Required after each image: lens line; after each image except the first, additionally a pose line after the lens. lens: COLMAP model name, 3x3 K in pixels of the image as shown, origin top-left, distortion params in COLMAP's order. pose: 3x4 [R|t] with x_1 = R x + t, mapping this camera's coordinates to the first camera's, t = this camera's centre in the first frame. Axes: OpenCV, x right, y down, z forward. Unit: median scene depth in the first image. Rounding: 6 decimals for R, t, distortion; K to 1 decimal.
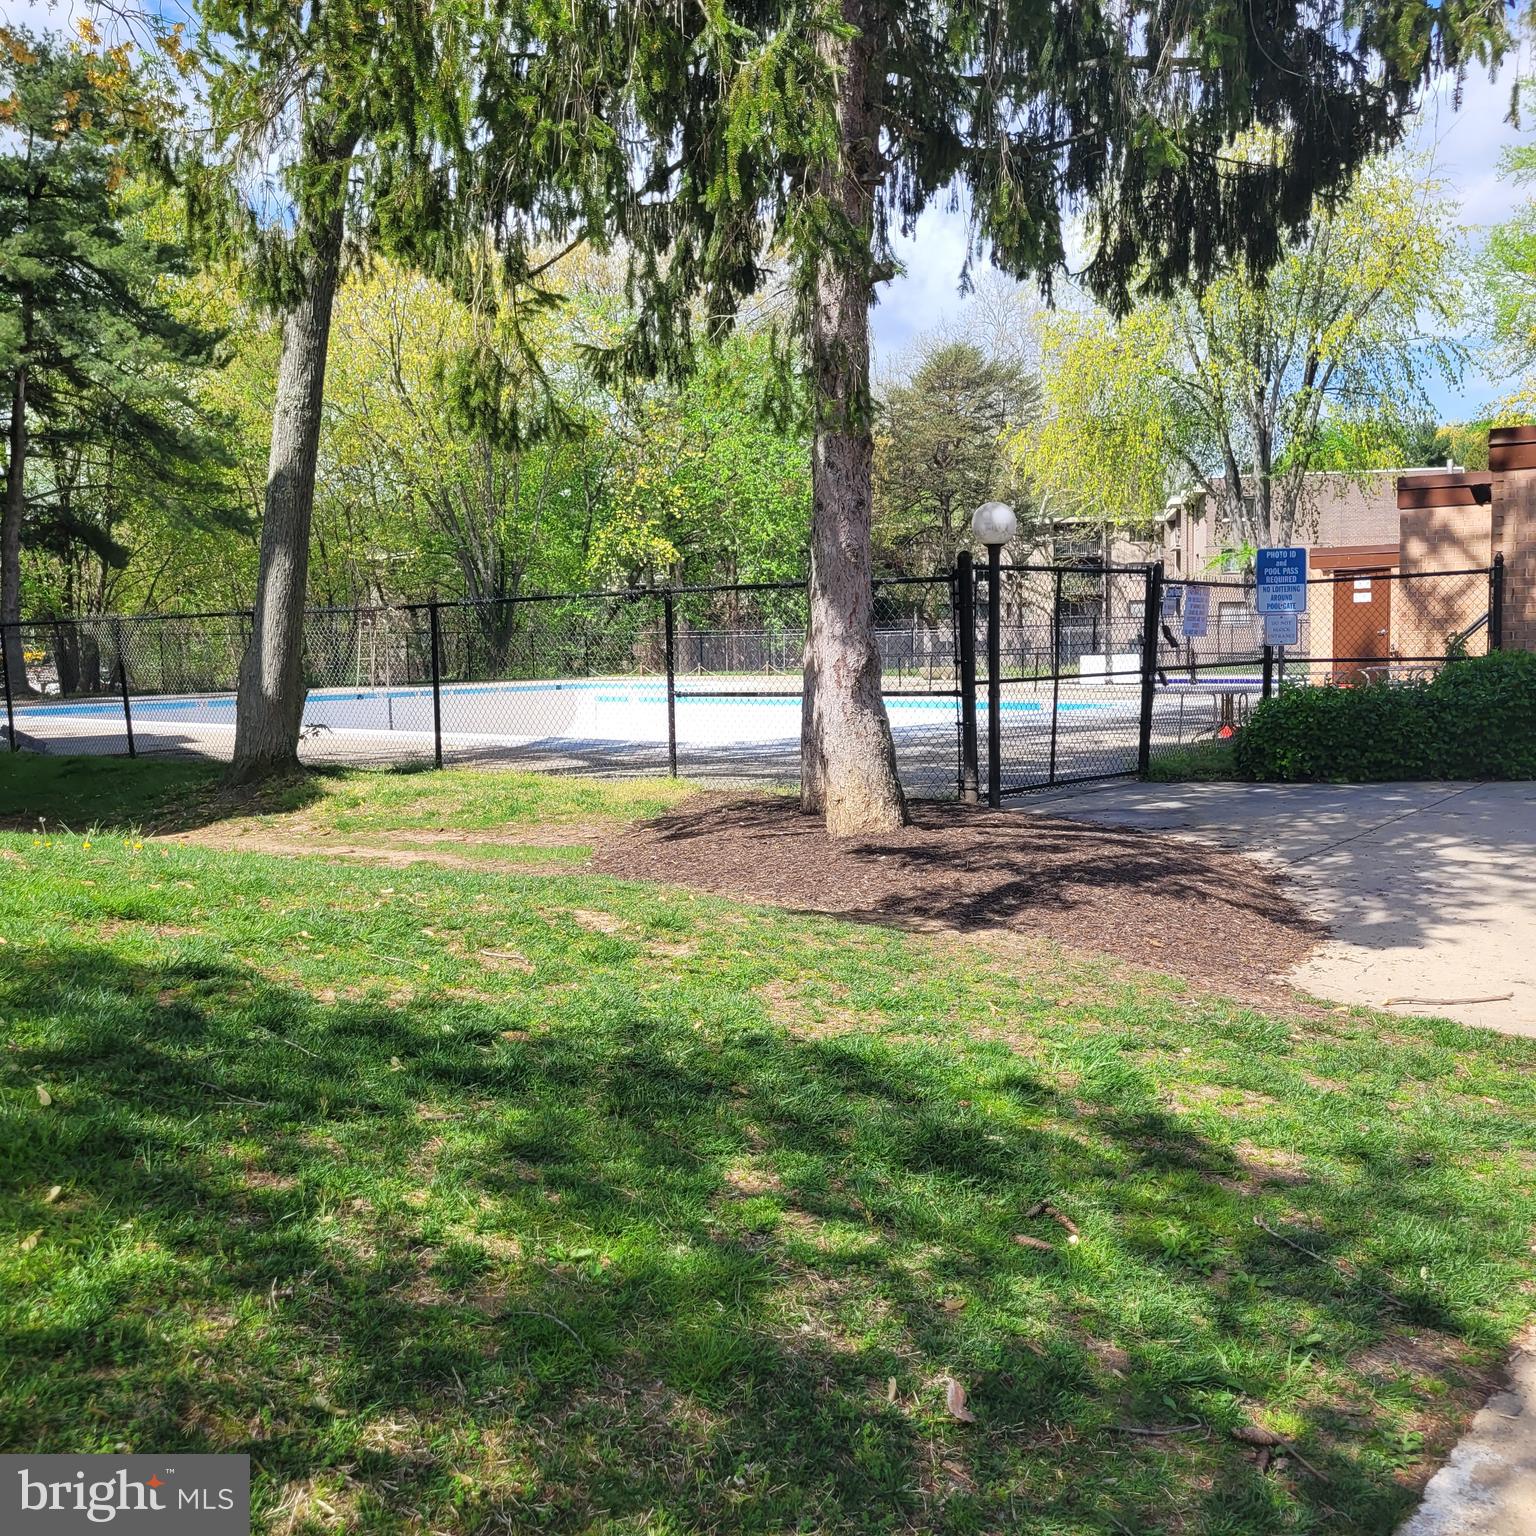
lens RADIAL K [[1586.5, 0, 768.1], [0, 1586.5, 700.3], [0, 0, 1]] dist [0.021107, -0.040692]
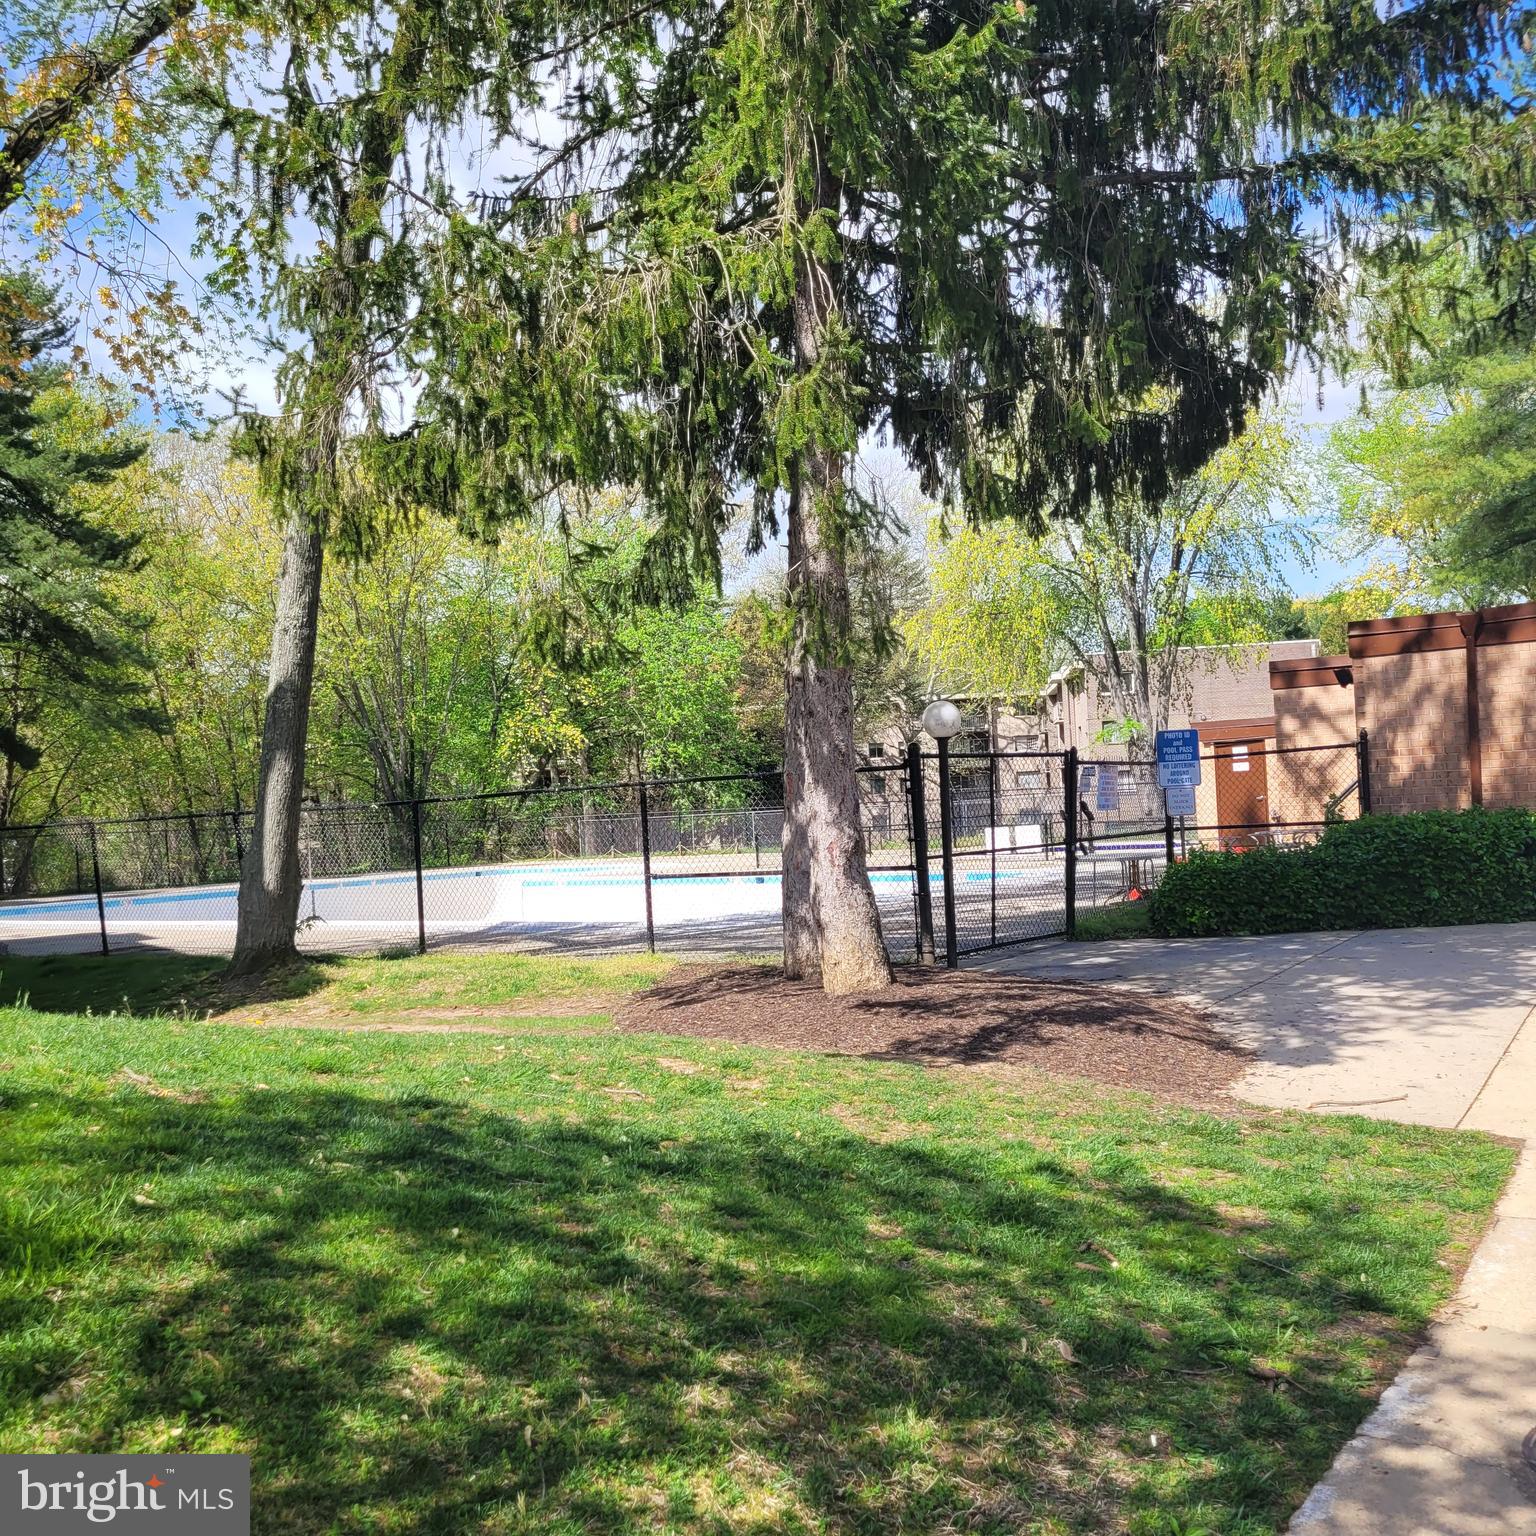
lens RADIAL K [[1586.5, 0, 768.1], [0, 1586.5, 700.3], [0, 0, 1]] dist [0.021107, -0.040692]
pose [[0.996890, -0.024222, 0.074987, -0.080366], [0.032433, 0.993368, -0.110305, -0.001645], [-0.071818, 0.112395, 0.991065, -0.160975]]
